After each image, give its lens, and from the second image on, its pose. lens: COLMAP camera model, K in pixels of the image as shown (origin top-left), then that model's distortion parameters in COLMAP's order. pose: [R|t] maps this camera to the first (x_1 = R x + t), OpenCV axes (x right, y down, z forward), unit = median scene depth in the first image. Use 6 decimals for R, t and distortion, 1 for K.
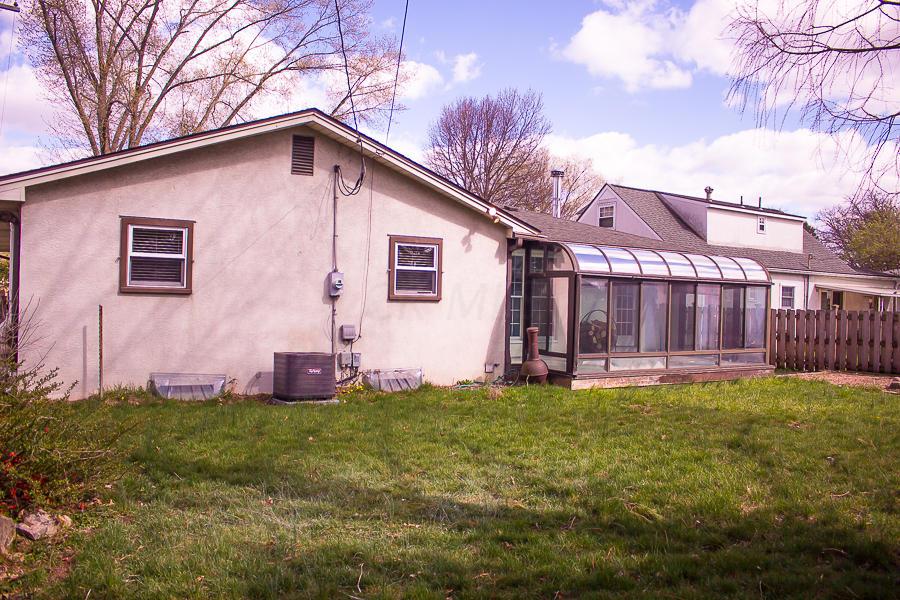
lens RADIAL K [[763.4, 0, 445.8], [0, 763.4, 301.8], [0, 0, 1]] dist [-0.158341, 0.143391]
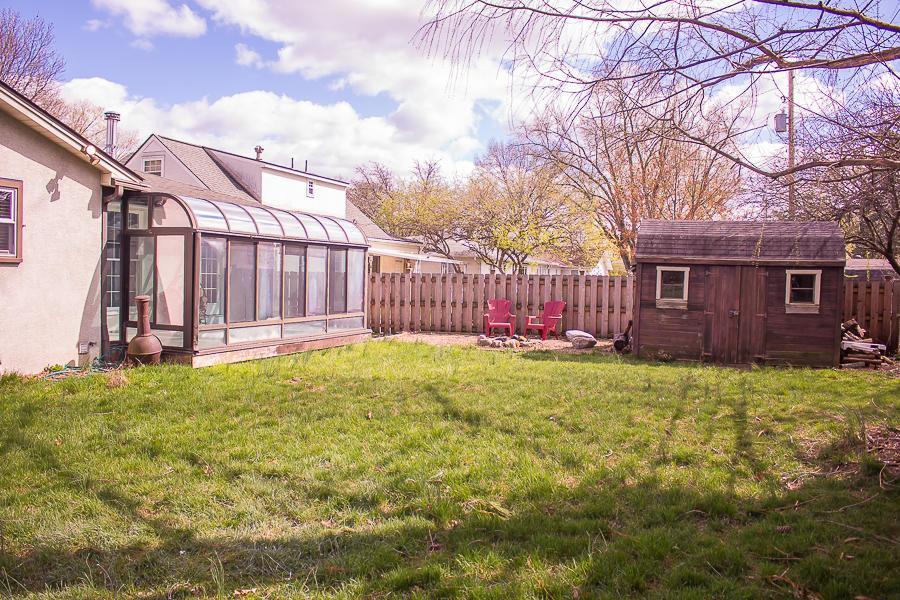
lens RADIAL K [[763.4, 0, 445.8], [0, 763.4, 301.8], [0, 0, 1]] dist [-0.158341, 0.143391]
pose [[0.793673, -0.026651, 0.607761, -0.109080], [-0.002694, 0.998876, 0.047319, 0.000919], [-0.608339, -0.039193, 0.792709, 0.152366]]
